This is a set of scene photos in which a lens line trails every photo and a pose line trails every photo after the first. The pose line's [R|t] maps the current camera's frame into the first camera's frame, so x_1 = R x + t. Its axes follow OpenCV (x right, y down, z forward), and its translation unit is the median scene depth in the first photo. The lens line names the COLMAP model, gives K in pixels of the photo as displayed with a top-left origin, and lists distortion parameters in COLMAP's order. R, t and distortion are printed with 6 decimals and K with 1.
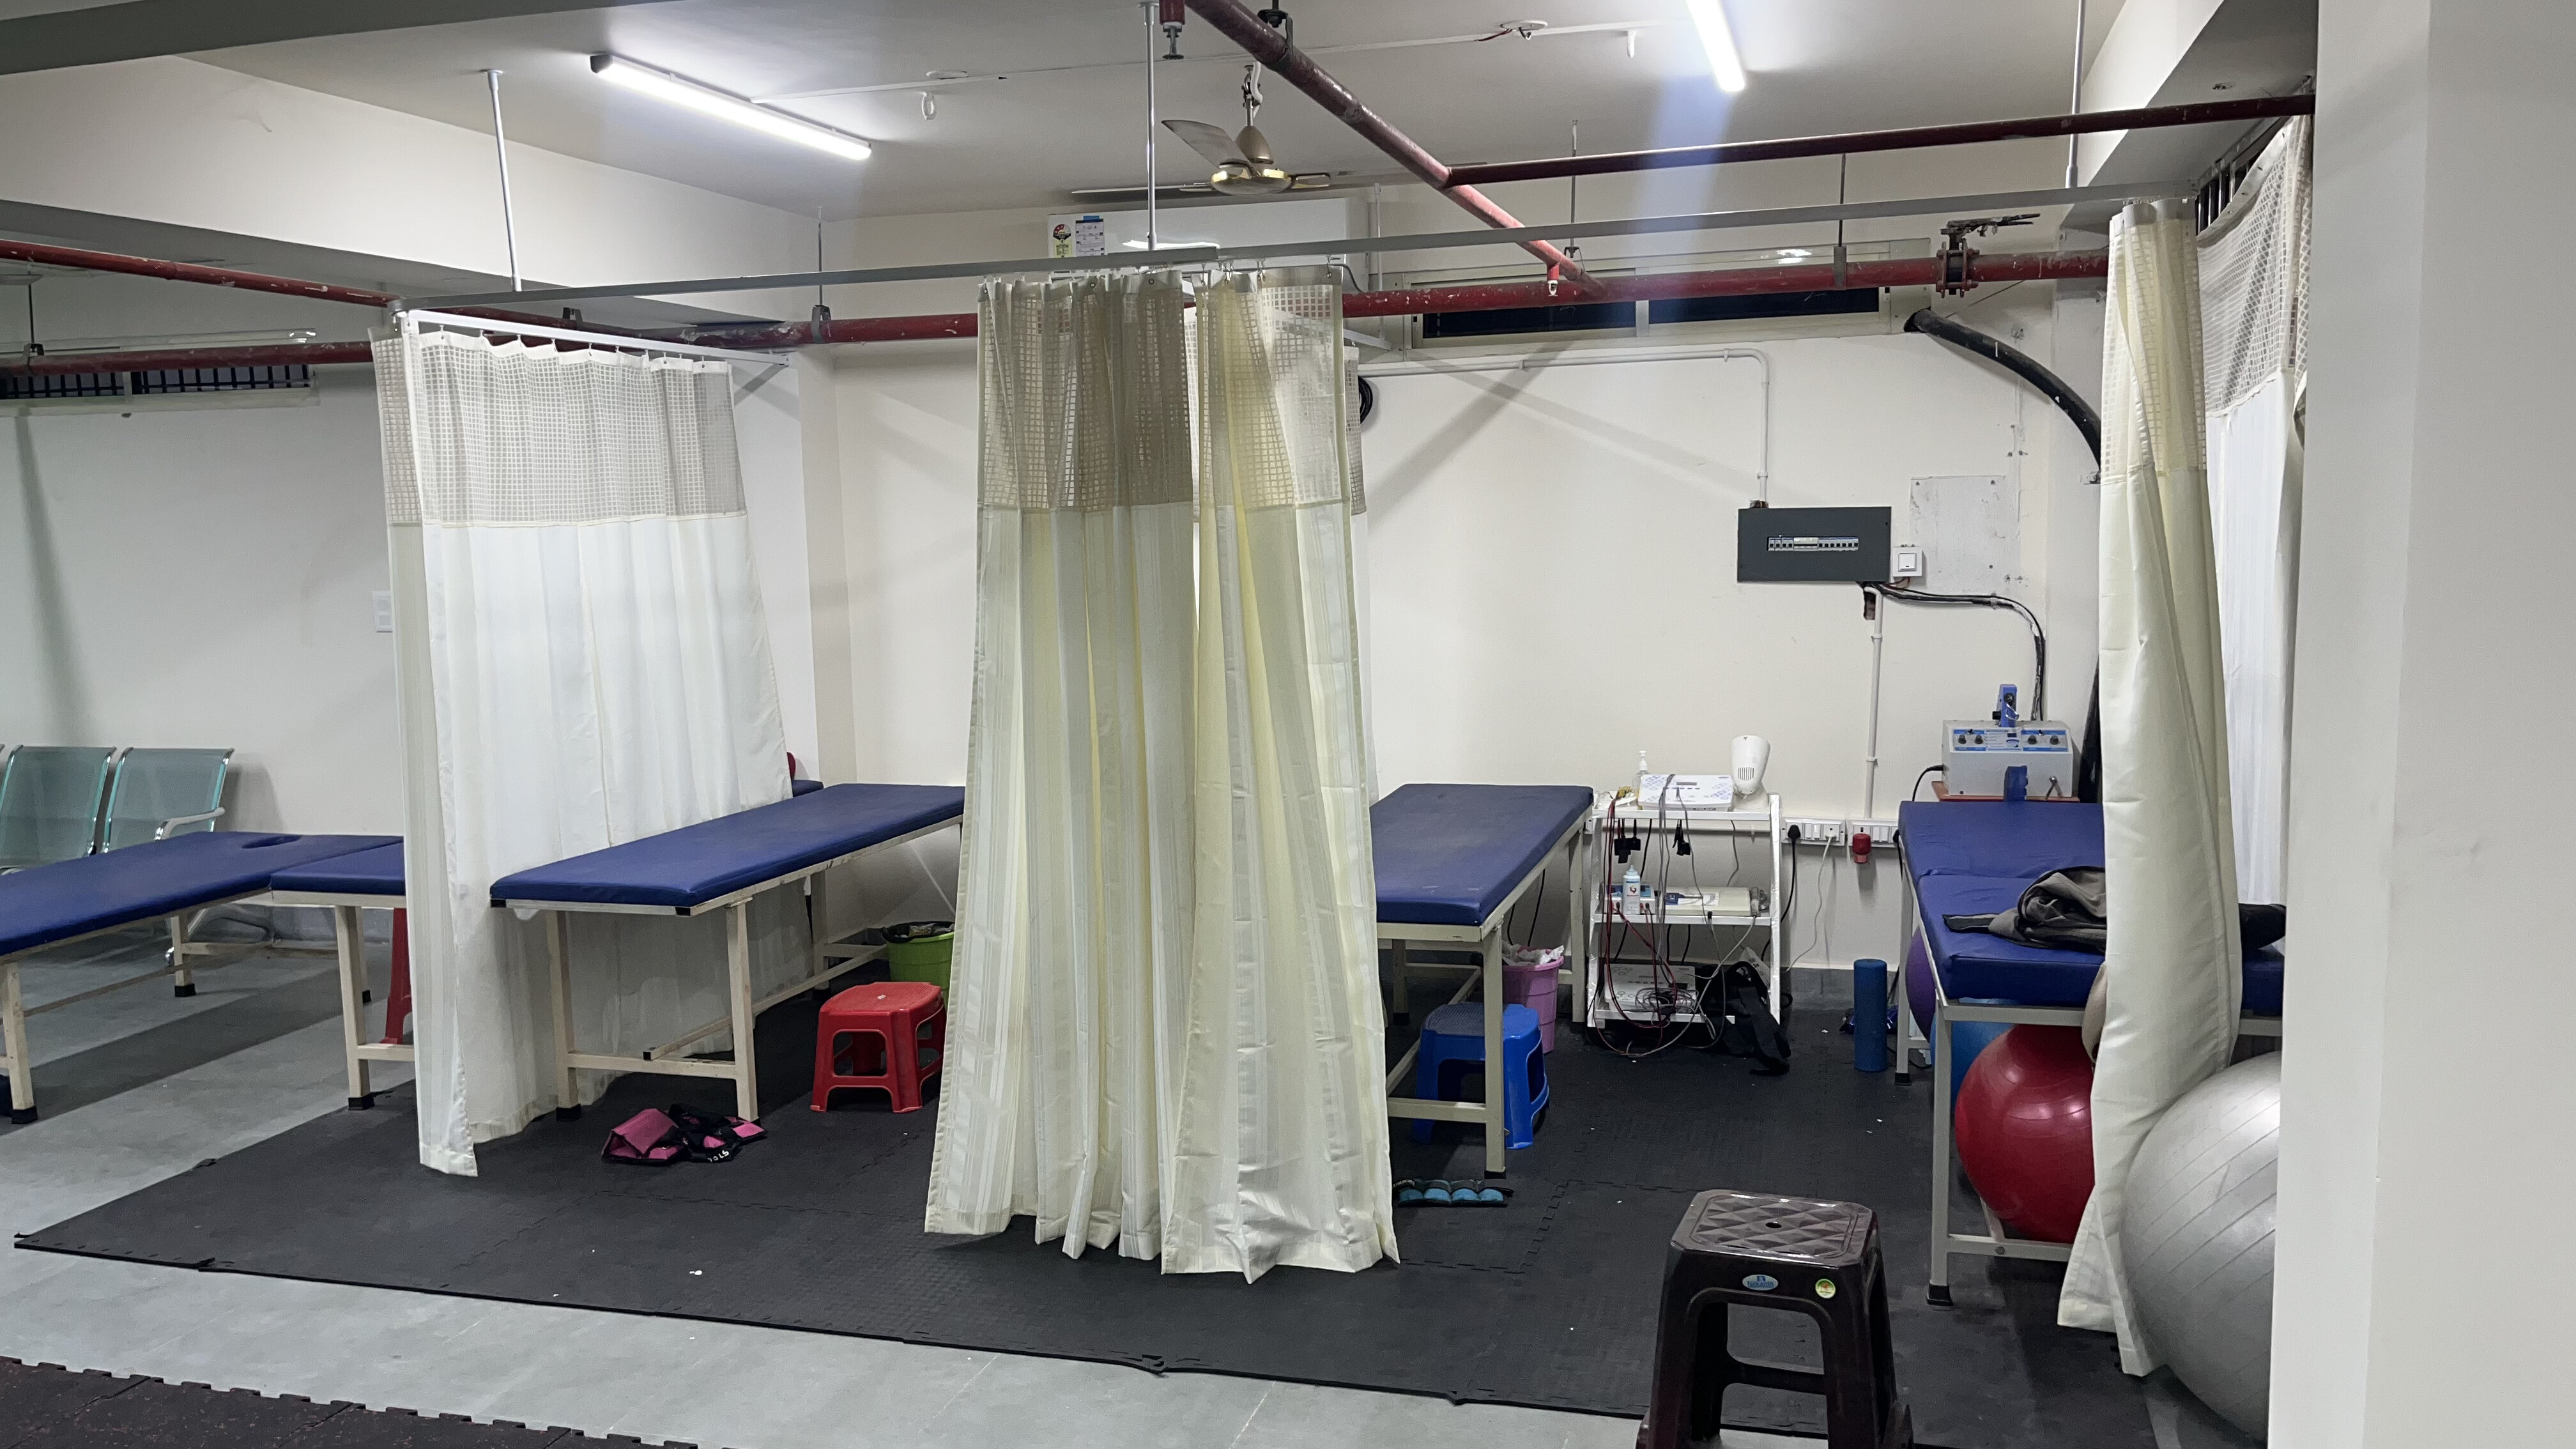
lens RADIAL K [[1948.4, 0, 1292.6], [0, 1948.4, 731.5], [0, 0, 1]] dist [0.064121, -0.088984]
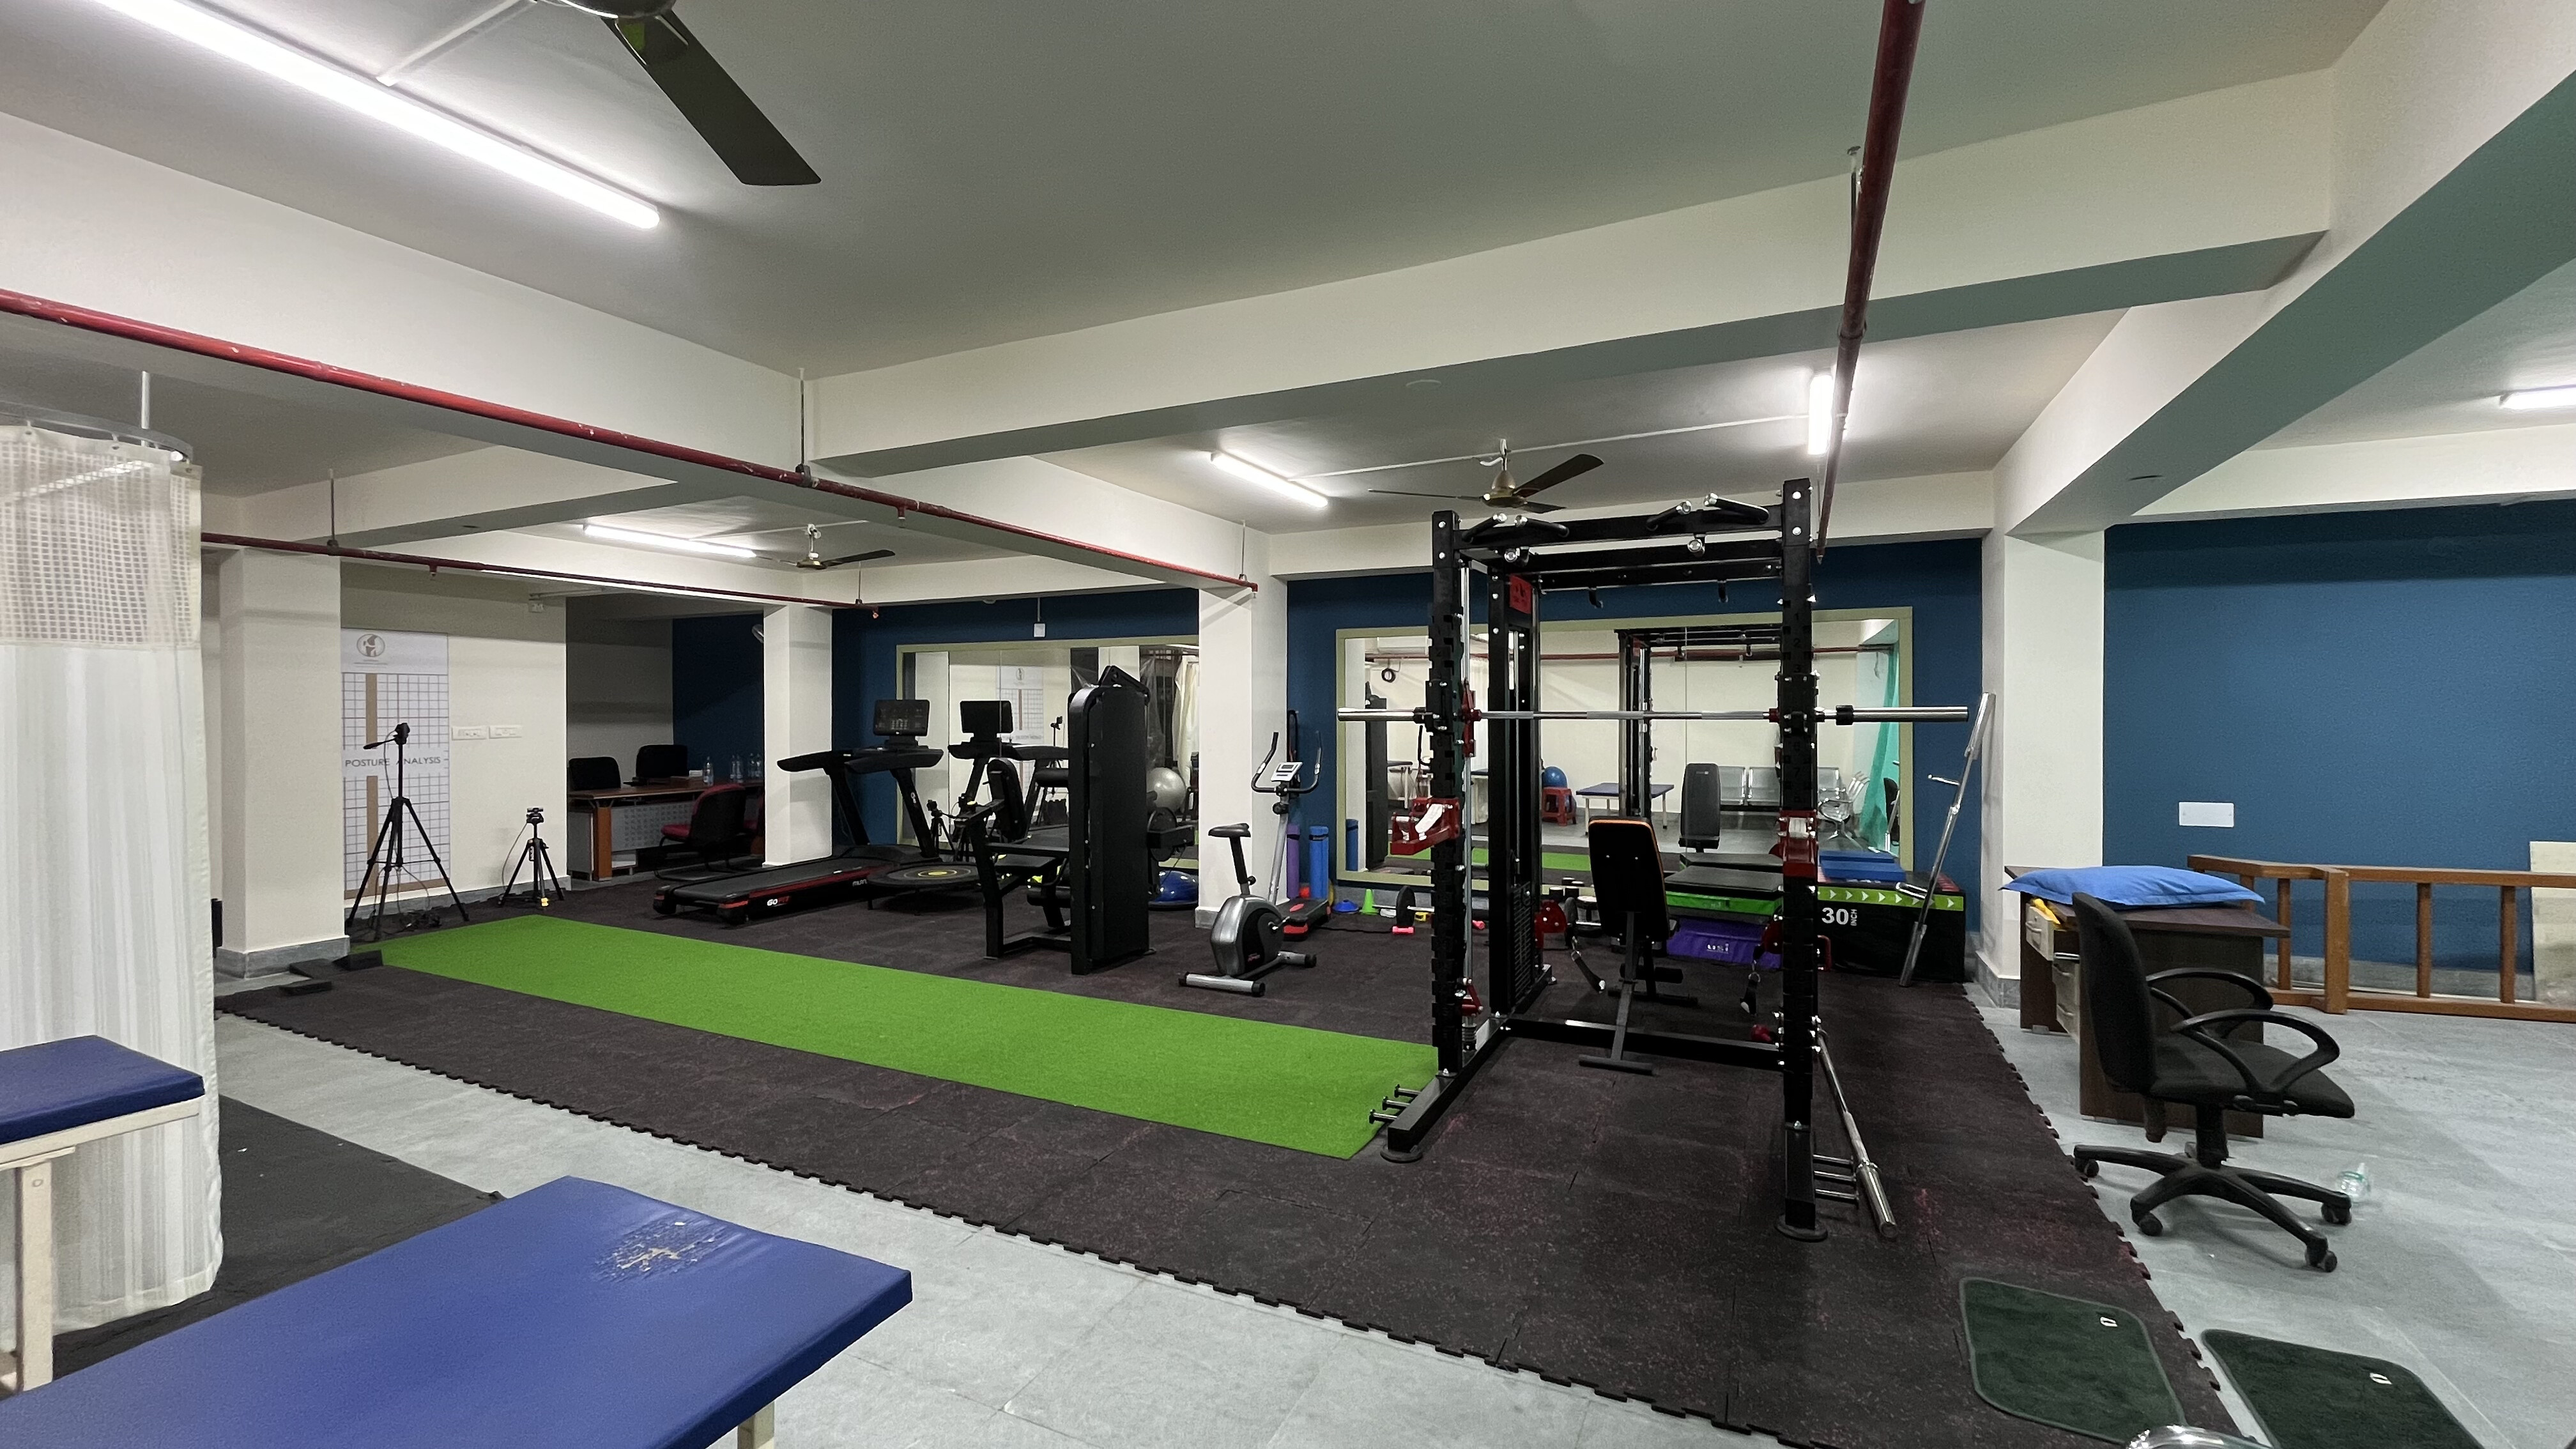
lens RADIAL K [[1041.3, 0, 1282.5], [0, 1041.3, 716.4], [0, 0, 1]] dist [-0.003857, -0.000224]
pose [[-0.985622, 0.024150, 0.167231, -0.848405], [0.046708, 0.990108, 0.132304, -0.080960], [-0.162381, 0.138213, -0.977000, 1.101917]]
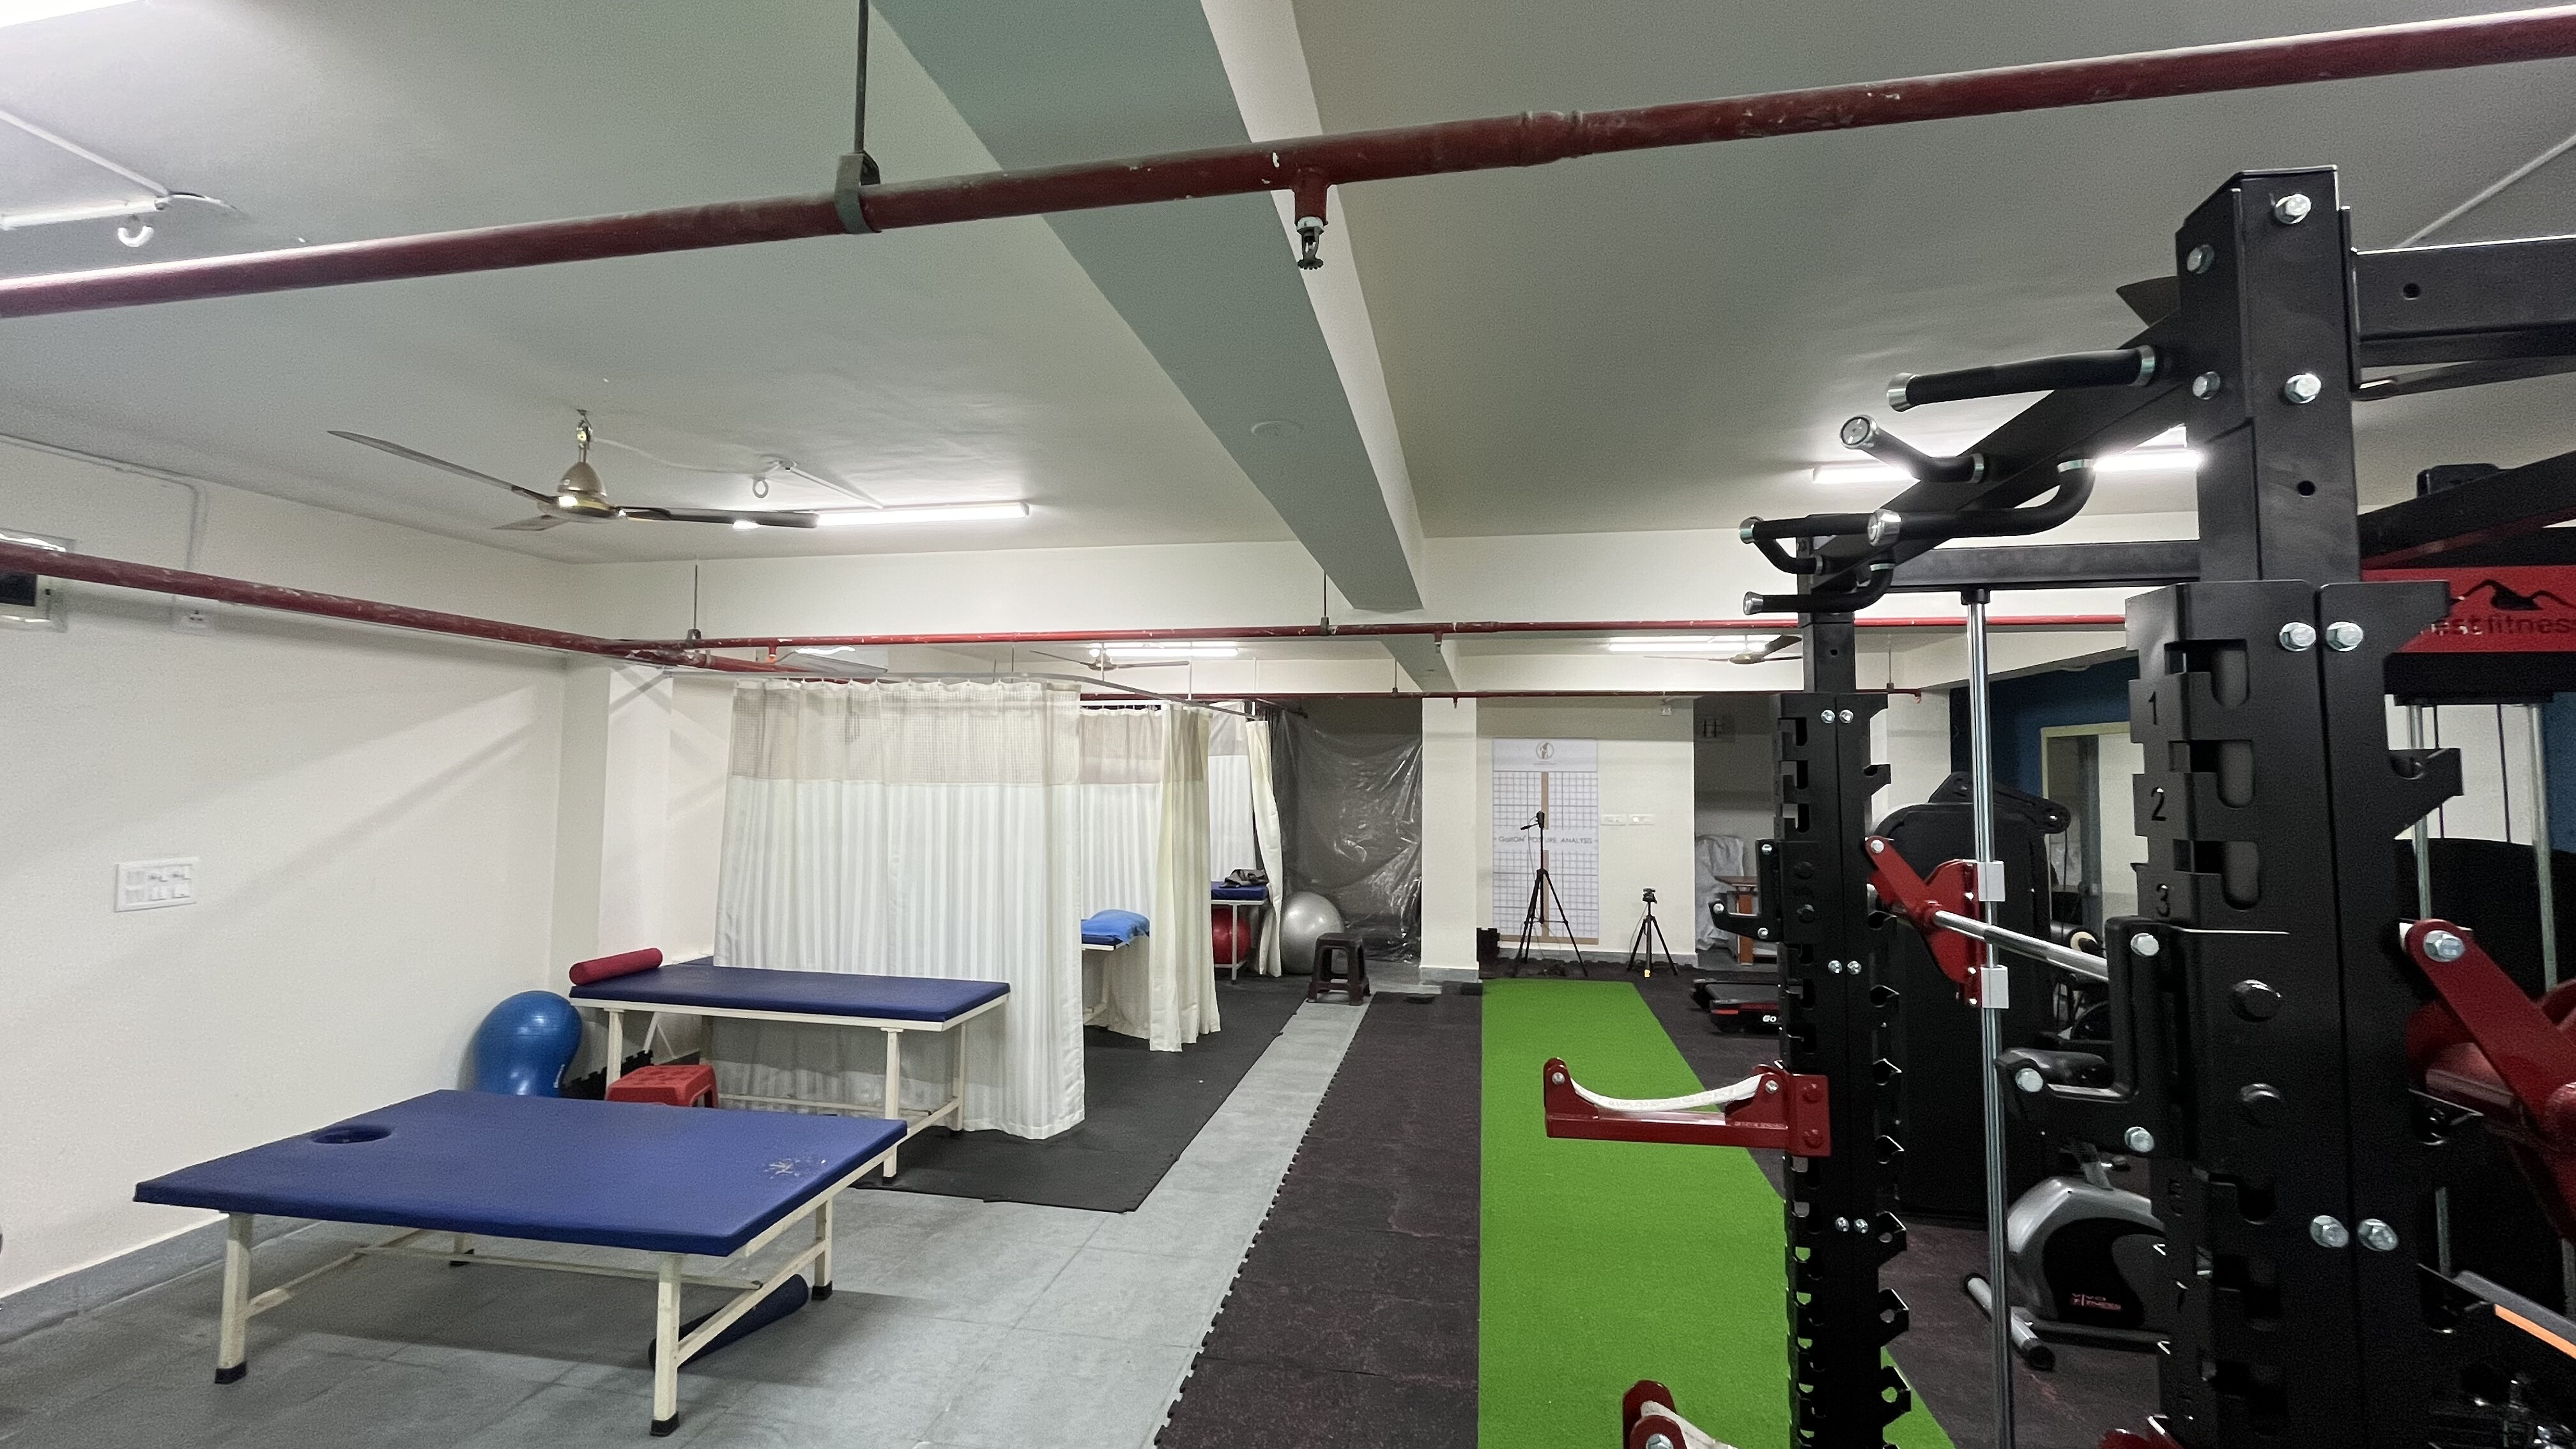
lens RADIAL K [[1059.2, 0, 1281.6], [0, 1059.2, 717.6], [0, 0, 1]] dist [-0.001152, -0.000513]
pose [[-0.091732, 0.073711, 0.993052, -1.148628], [0.123973, 0.990343, -0.062058, -0.053944], [-0.988036, 0.117418, -0.099984, 0.675428]]
